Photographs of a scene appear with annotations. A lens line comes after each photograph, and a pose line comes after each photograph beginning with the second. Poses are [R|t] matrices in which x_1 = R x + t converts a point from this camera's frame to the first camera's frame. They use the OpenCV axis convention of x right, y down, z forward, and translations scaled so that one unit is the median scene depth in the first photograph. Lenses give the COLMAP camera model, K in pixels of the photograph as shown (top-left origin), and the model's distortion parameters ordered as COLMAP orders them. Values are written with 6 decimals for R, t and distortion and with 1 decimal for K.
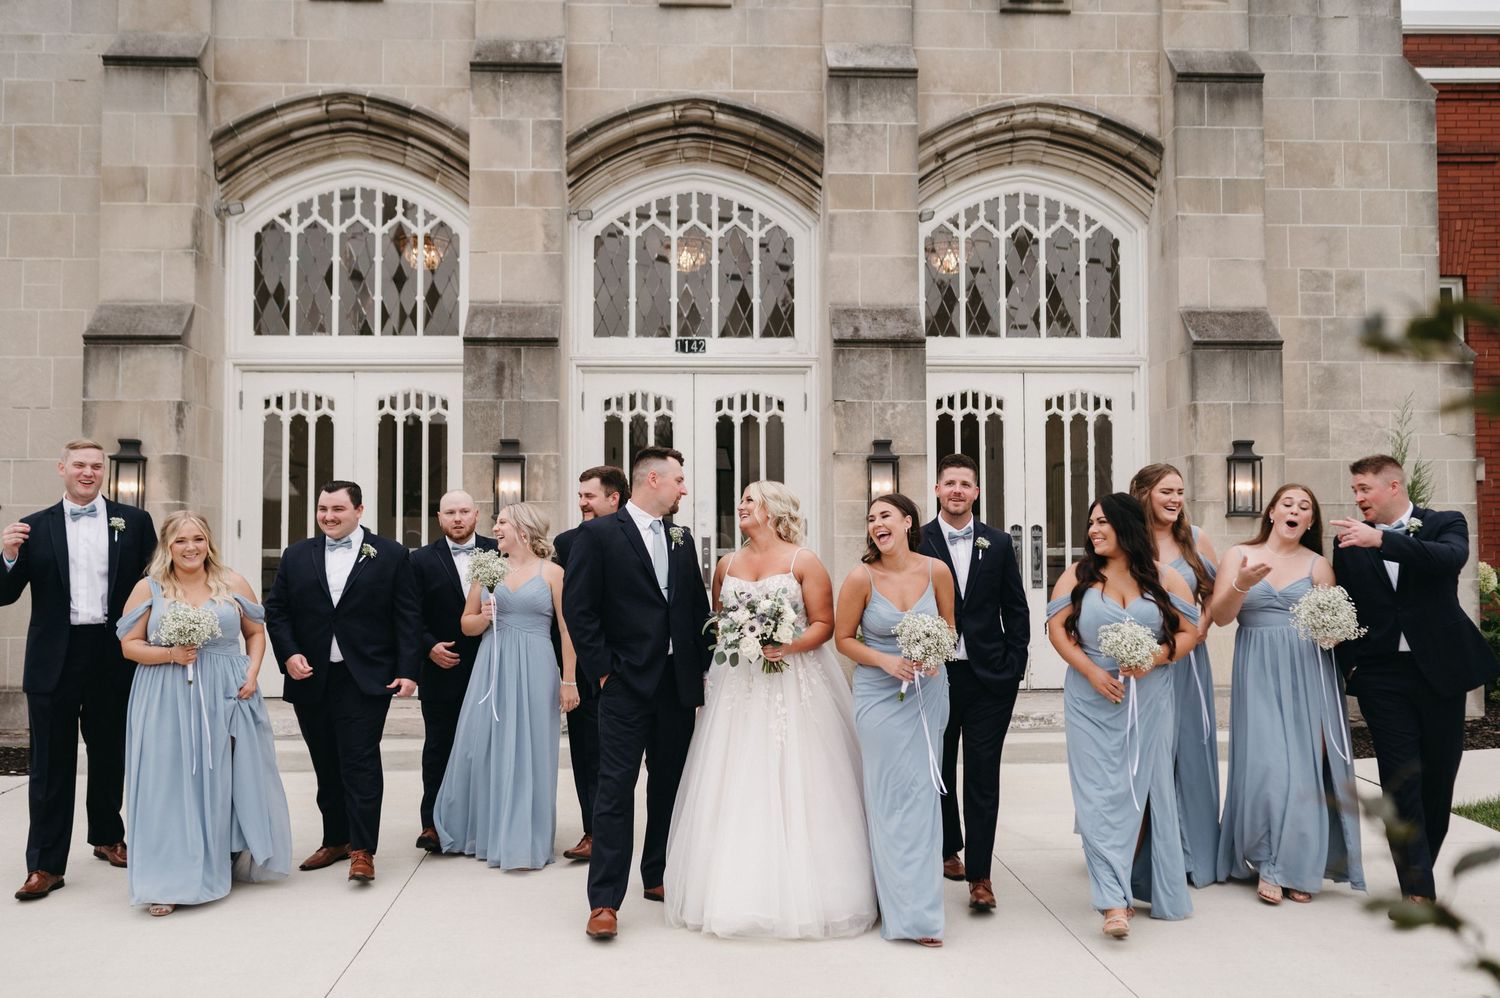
lens RADIAL K [[1585.5, 0, 752.8], [0, 1585.5, 495.4], [0, 0, 1]] dist [0.002972, 0.009483]
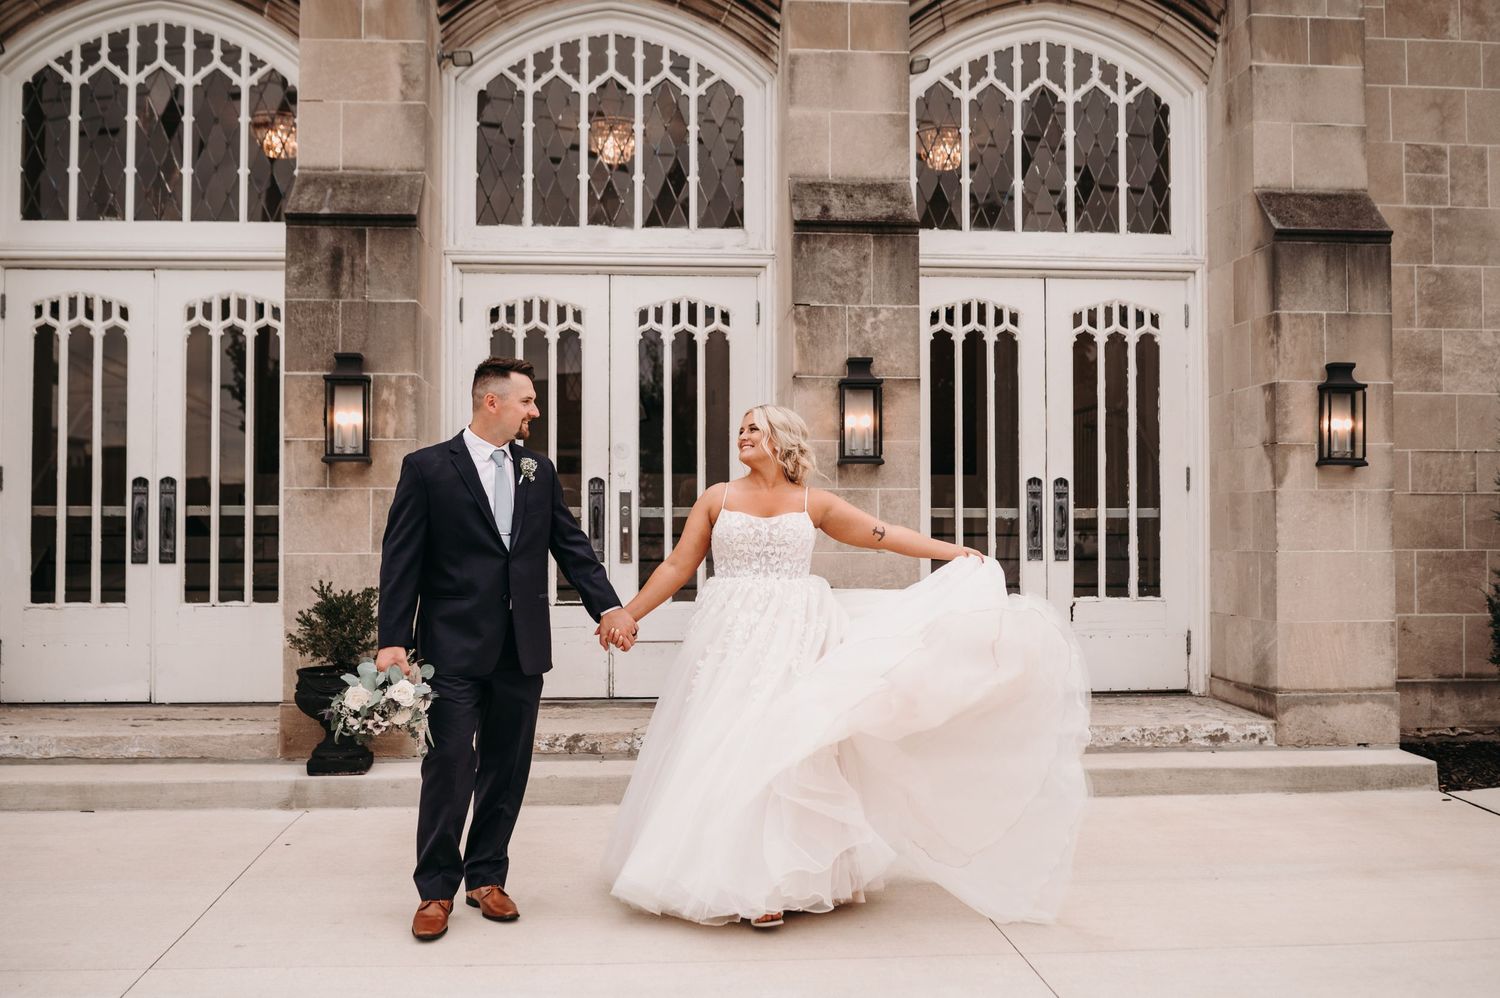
lens RADIAL K [[1633.7, 0, 764.7], [0, 1633.7, 512.3], [0, 0, 1]] dist [-0.030940, -0.029578]
pose [[0.999656, 0.003049, 0.026034, 0.016844], [-0.003679, 0.999700, 0.024198, 0.017194], [-0.025953, -0.024285, 0.999368, 0.225140]]
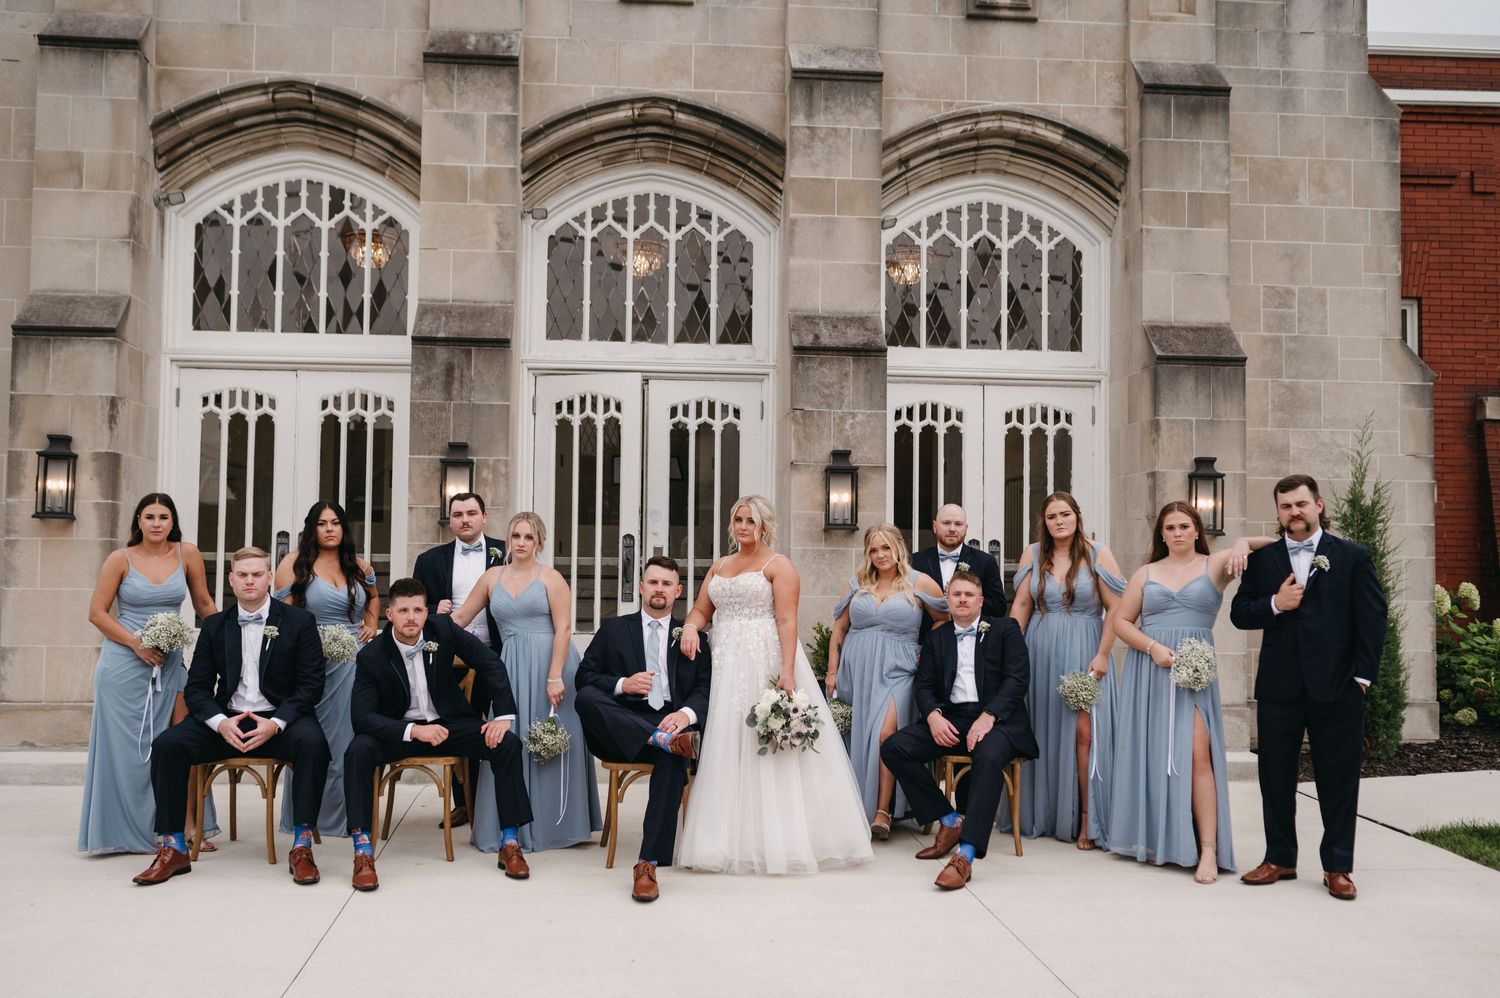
lens RADIAL K [[1578.6, 0, 754.6], [0, 1578.6, 506.0], [0, 0, 1]] dist [0.004461, 0.006138]
pose [[0.999121, 0.016761, 0.038417, -0.008034], [-0.016713, 0.999859, -0.001563, 0.001837], [-0.038437, 0.000919, 0.999261, 0.026463]]
